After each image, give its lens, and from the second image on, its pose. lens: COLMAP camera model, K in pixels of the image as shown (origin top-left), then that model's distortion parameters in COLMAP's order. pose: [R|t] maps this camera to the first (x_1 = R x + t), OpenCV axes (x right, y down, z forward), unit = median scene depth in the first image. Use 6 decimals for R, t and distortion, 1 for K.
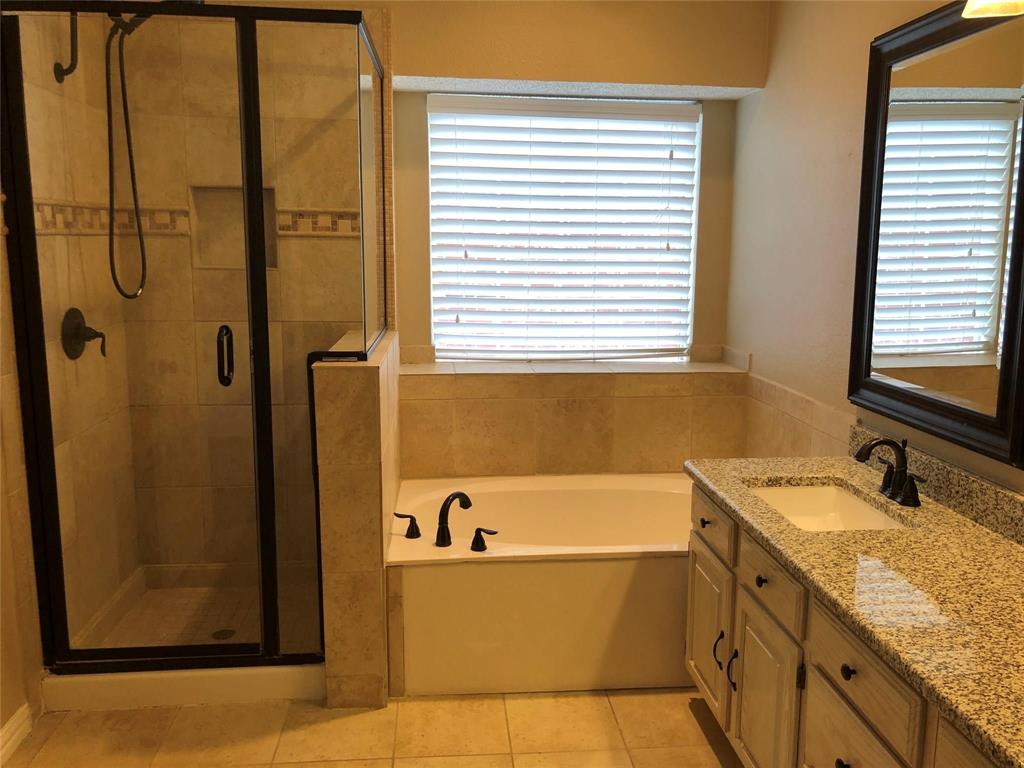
lens RADIAL K [[842.1, 0, 513.9], [0, 842.1, 376.9], [0, 0, 1]] dist [0.033038, -0.037757]
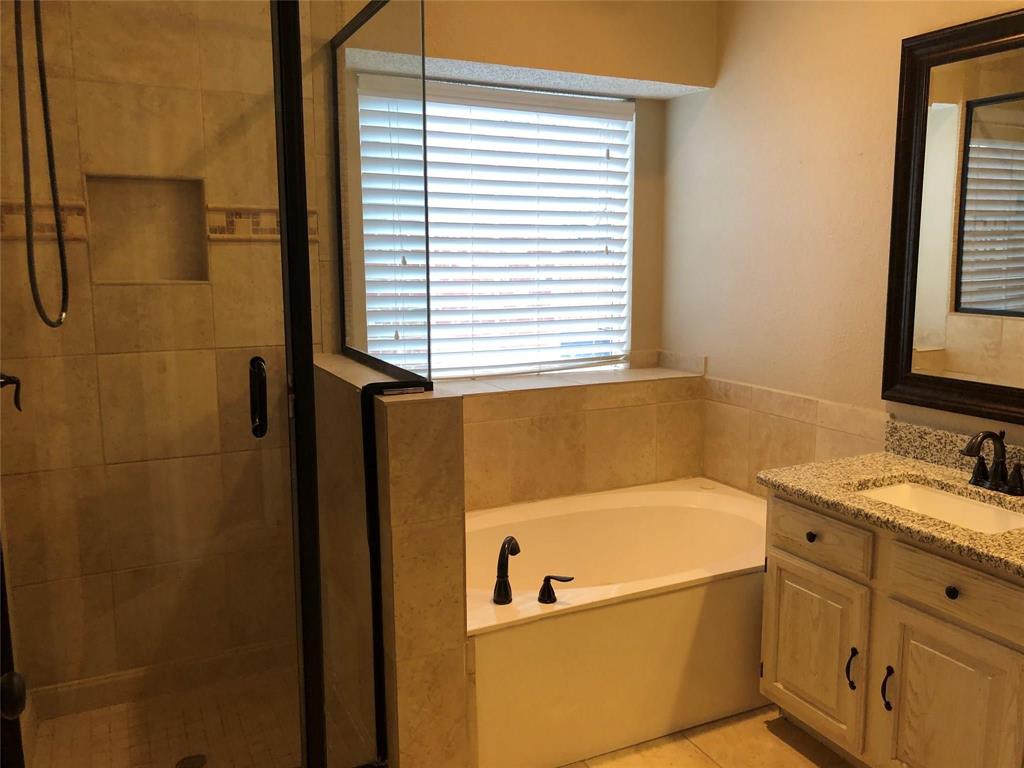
lens RADIAL K [[842.1, 0, 521.2], [0, 842.1, 379.0], [0, 0, 1]] dist [0.033038, -0.037757]
pose [[0.934084, -0.064913, 0.351104, -0.358458], [0.068027, 0.997677, 0.003473, -0.025801], [-0.350514, 0.020640, 0.936330, 0.201093]]
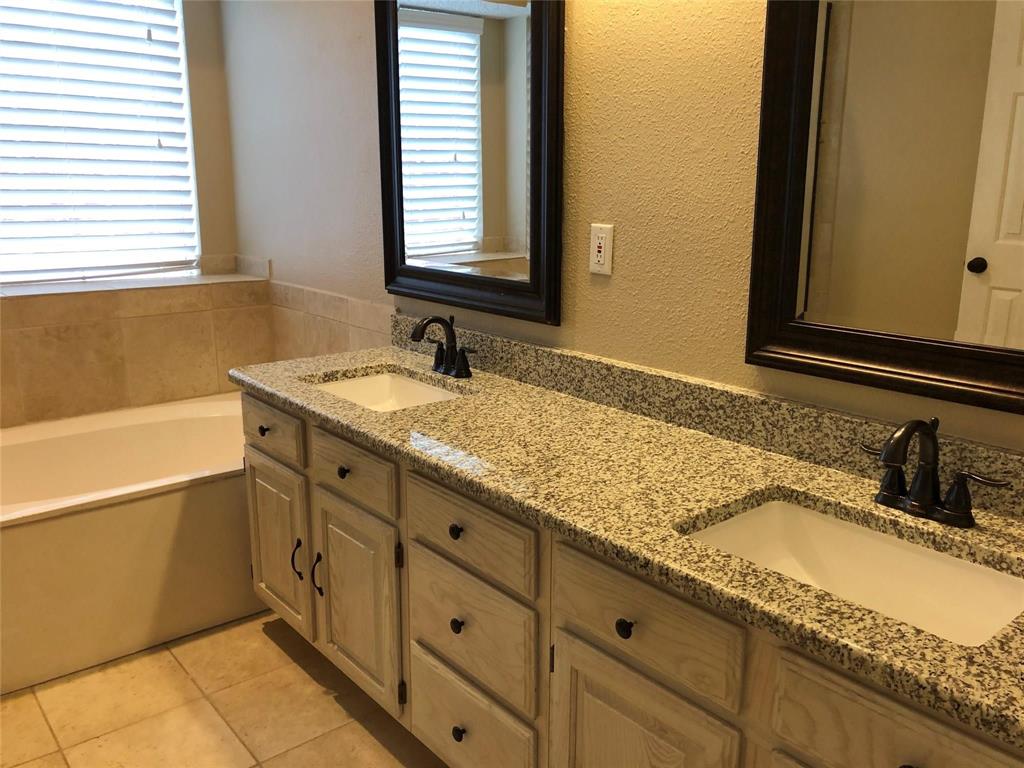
lens RADIAL K [[842.1, 0, 520.4], [0, 842.1, 376.4], [0, 0, 1]] dist [0.033038, -0.037757]
pose [[0.819722, -0.128035, 0.558268, -0.044255], [0.087997, 0.991275, 0.098133, 0.044563], [-0.565961, -0.031316, 0.823837, 0.083420]]
